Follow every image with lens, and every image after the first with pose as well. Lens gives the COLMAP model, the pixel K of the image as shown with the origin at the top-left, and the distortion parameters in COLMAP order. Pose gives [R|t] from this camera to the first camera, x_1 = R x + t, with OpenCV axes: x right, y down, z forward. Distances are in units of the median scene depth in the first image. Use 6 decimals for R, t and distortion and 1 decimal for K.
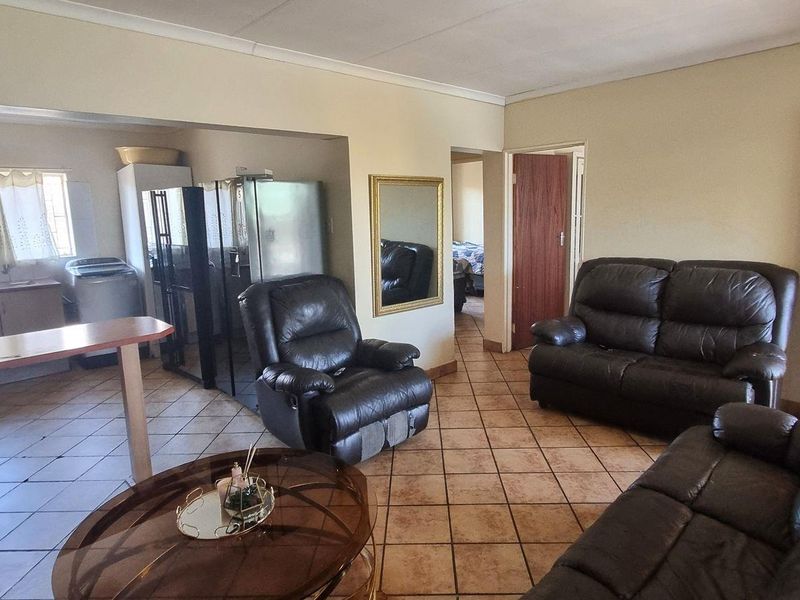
lens RADIAL K [[509.8, 0, 405.3], [0, 509.8, 289.5], [0, 0, 1]] dist [0.020840, -0.003832]
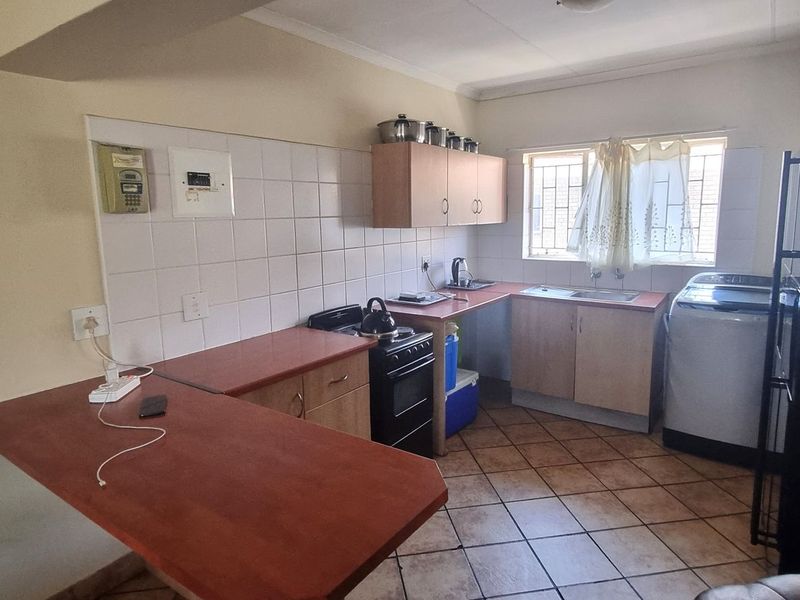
lens RADIAL K [[509.8, 0, 405.3], [0, 509.8, 289.5], [0, 0, 1]] dist [0.020840, -0.003832]
pose [[0.202584, 0.176474, -0.963232, -0.099701], [-0.140411, 0.978699, 0.149777, -0.081956], [0.969146, 0.104906, 0.223048, 0.504383]]
